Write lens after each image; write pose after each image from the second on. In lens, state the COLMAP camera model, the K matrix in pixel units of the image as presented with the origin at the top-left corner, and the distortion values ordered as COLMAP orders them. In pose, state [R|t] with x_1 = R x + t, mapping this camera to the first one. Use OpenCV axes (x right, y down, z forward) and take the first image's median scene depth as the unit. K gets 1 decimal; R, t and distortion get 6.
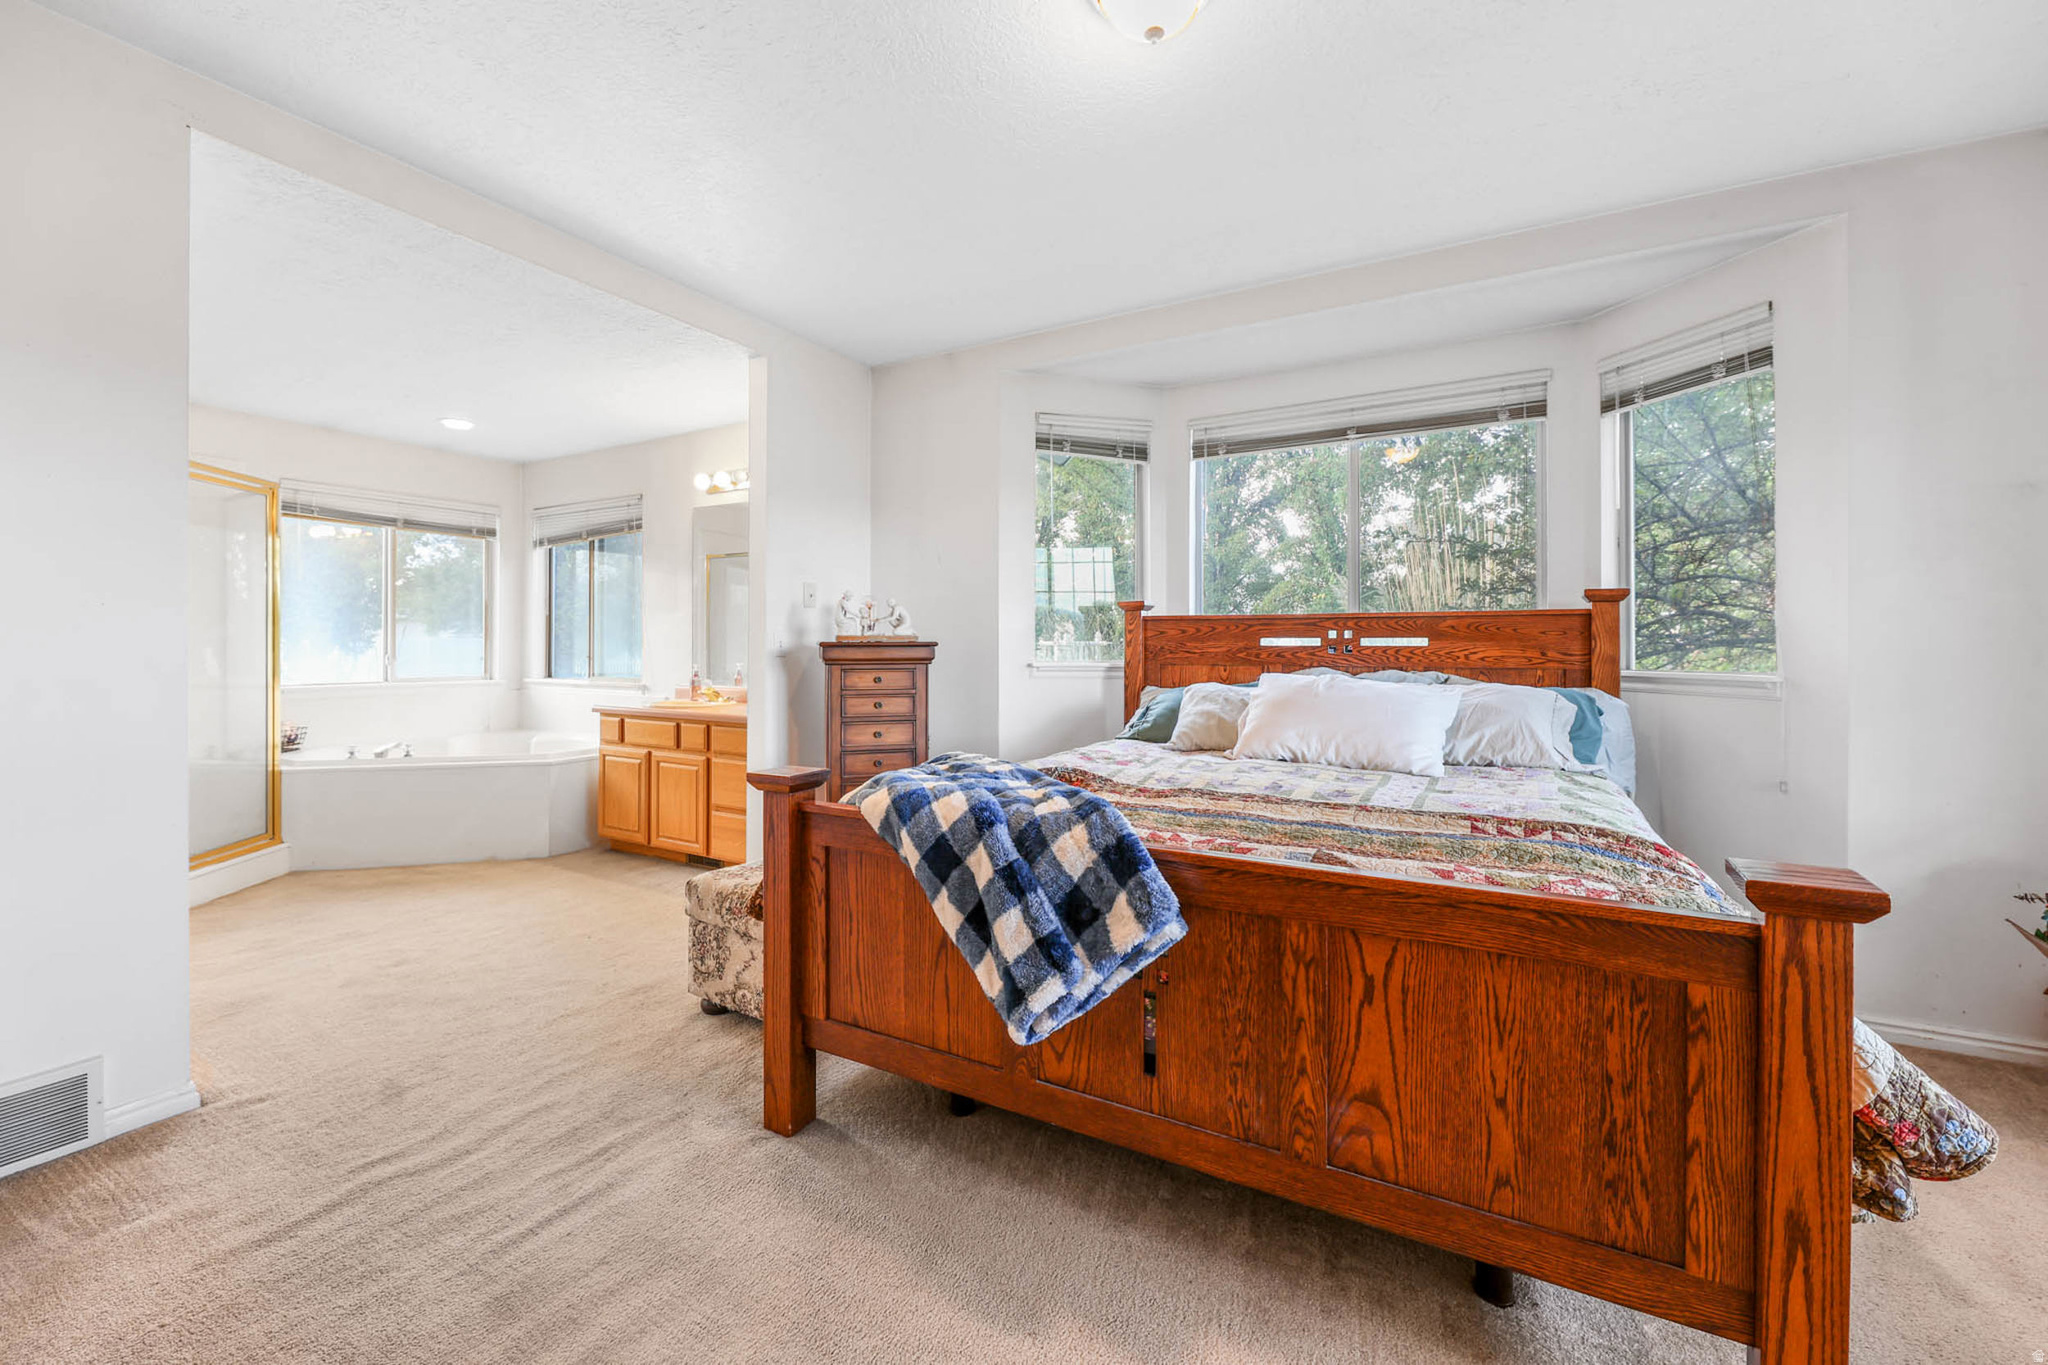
lens RADIAL K [[846.2, 0, 1023.1], [0, 846.2, 635.9], [0, 0, 1]] dist [0.000050, 0.000149]
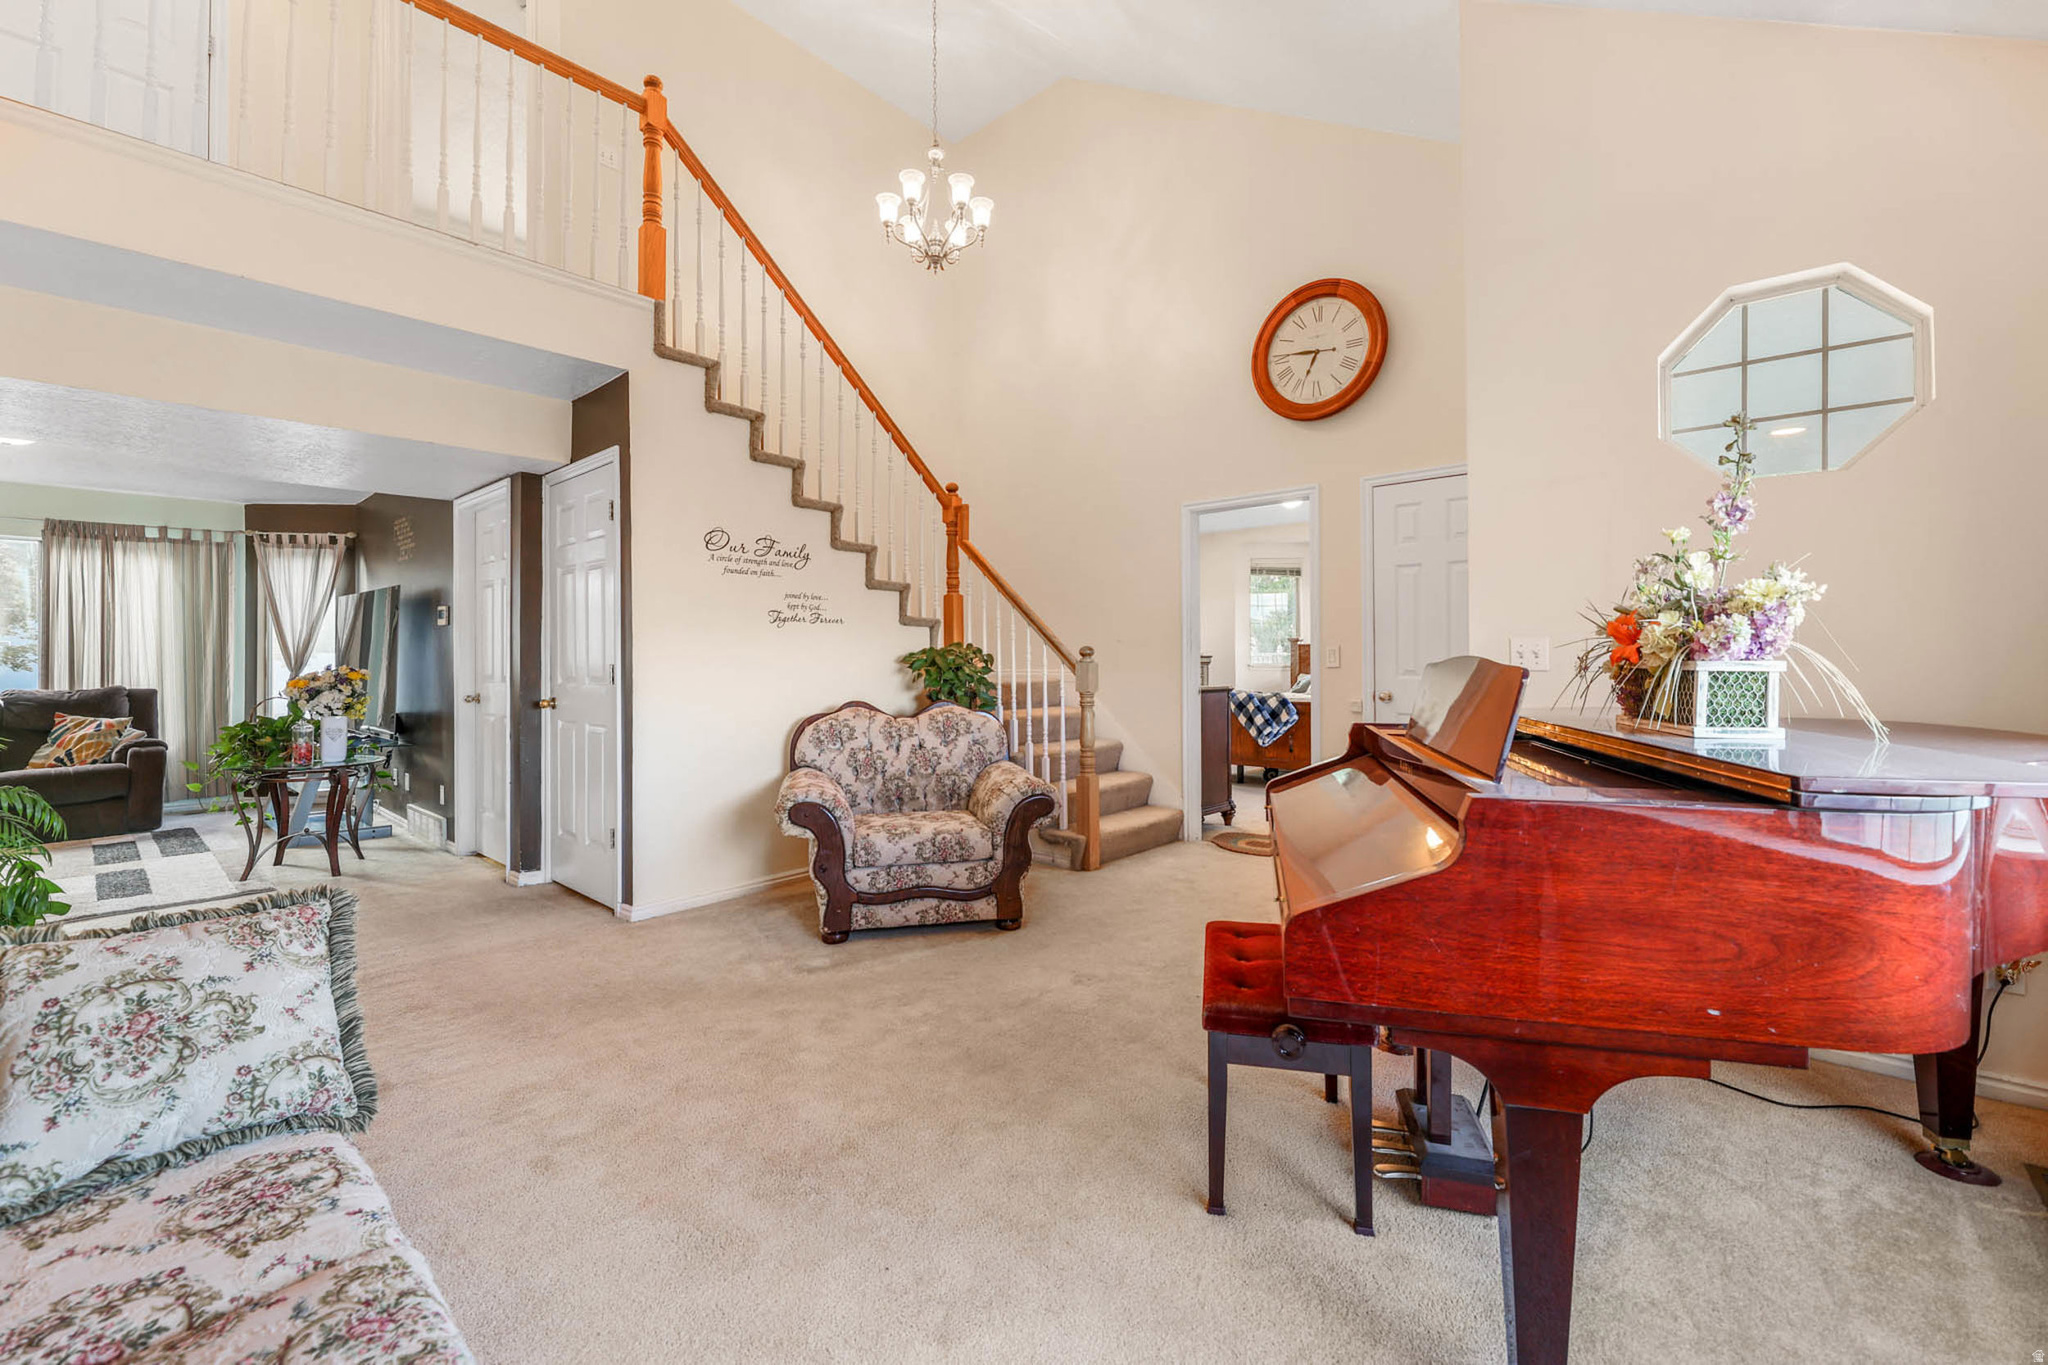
lens RADIAL K [[846.2, 0, 1023.1], [0, 846.2, 635.9], [0, 0, 1]] dist [0.000050, 0.000149]
pose [[0.978562, -0.006790, -0.205840, -0.145093], [0.004134, 0.999903, -0.013332, -0.021159], [0.205910, 0.012195, 0.978495, -1.716323]]
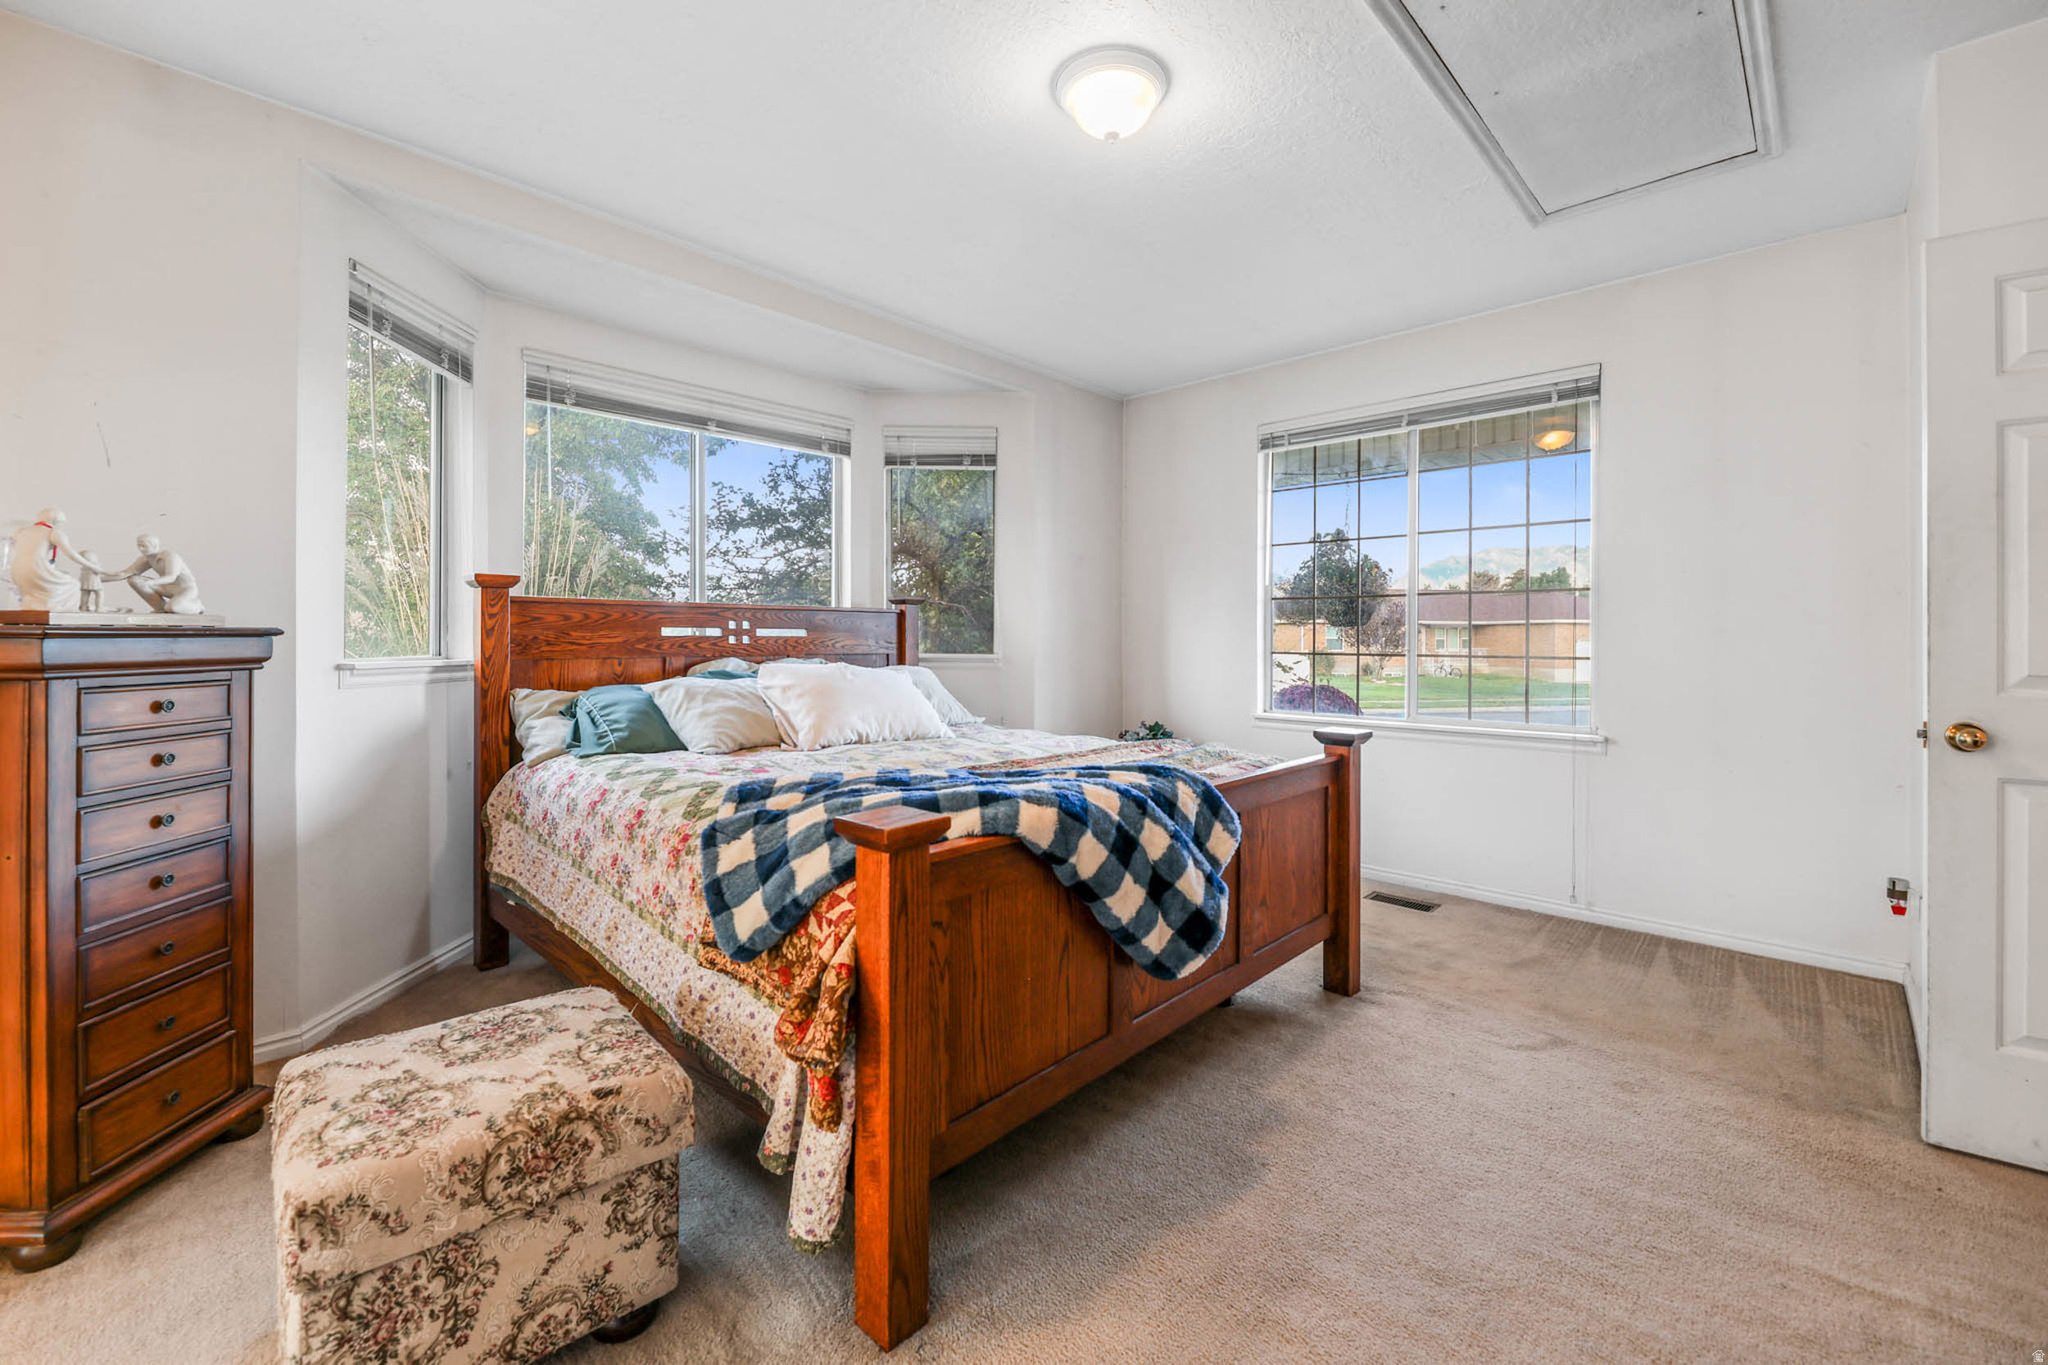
lens RADIAL K [[846.2, 0, 1023.1], [0, 846.2, 635.9], [0, 0, 1]] dist [0.000050, 0.000149]
pose [[0.229169, 0.000750, 0.973386, -0.556504], [-0.014234, 0.999895, 0.002581, 0.004179], [-0.973283, -0.014447, 0.229155, 0.443911]]
